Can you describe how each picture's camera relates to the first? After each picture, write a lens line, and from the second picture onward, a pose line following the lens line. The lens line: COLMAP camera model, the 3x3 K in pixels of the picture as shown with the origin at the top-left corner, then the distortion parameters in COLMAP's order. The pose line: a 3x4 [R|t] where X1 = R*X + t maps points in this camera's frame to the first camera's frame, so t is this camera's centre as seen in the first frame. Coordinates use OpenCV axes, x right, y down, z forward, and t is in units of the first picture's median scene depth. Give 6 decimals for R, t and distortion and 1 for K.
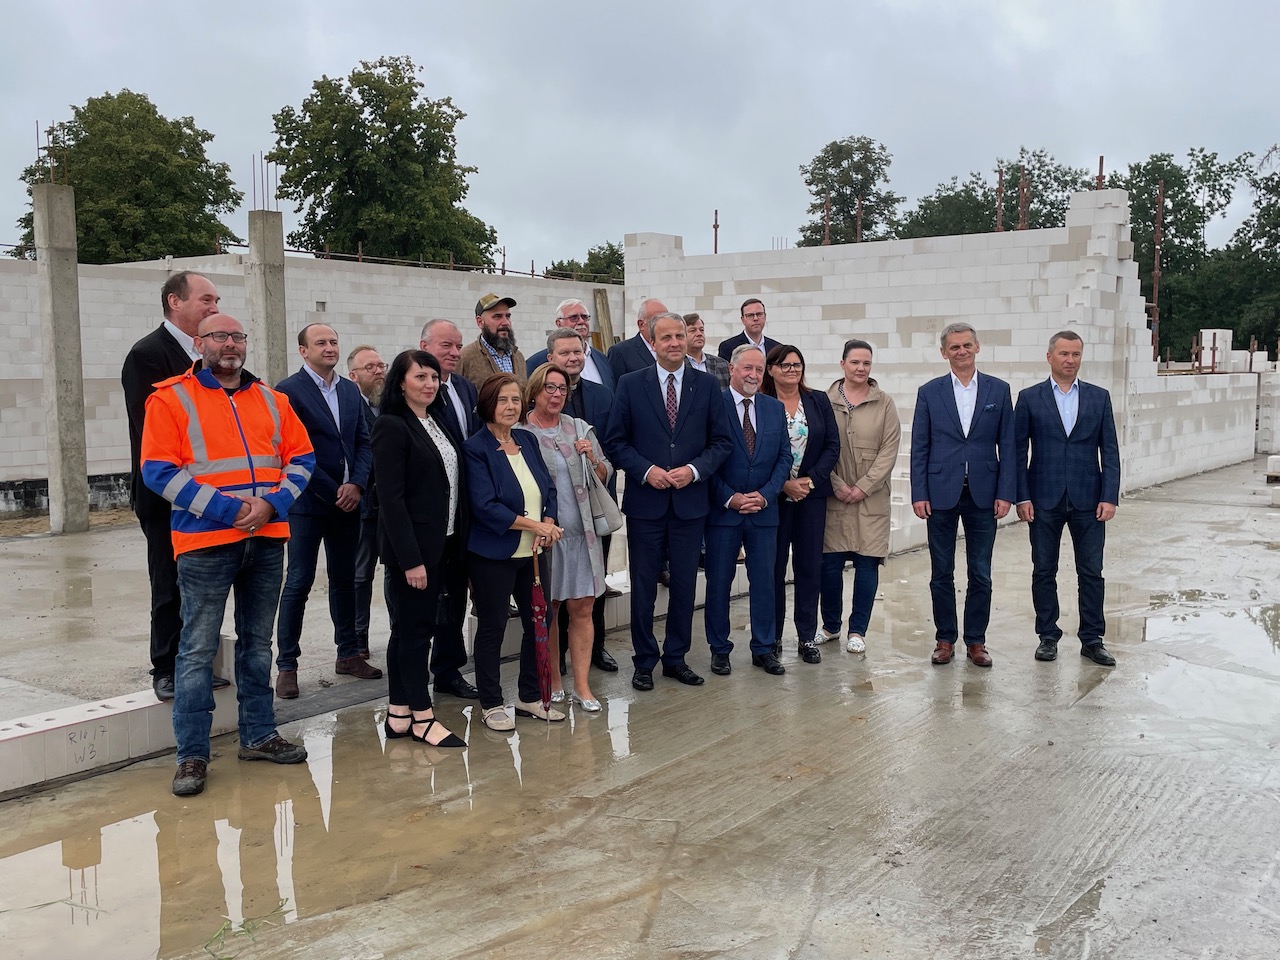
lens RADIAL K [[1211.8, 0, 639.1], [0, 1211.8, 480.9], [0, 0, 1]] dist [0.016194, 0.000000]
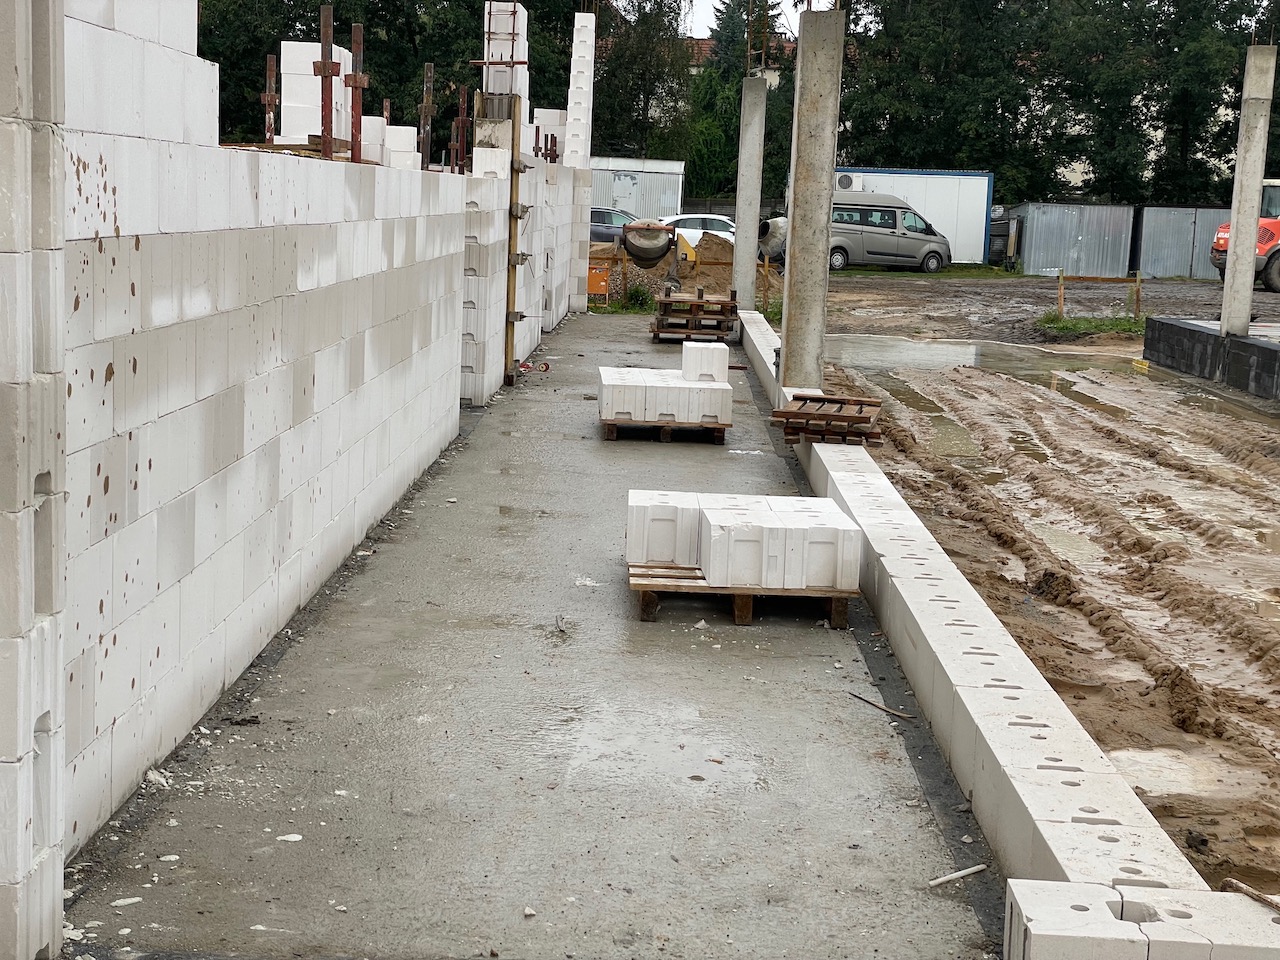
lens RADIAL K [[1888.0, 0, 640.5], [0, 1888.0, 480.5], [0, 0, 1]] dist [0.120086, 0.000000]
pose [[0.791021, -0.050139, 0.609731, 0.280268], [0.007269, 0.997336, 0.072581, -0.052179], [-0.611746, -0.052981, 0.789278, 0.687685]]
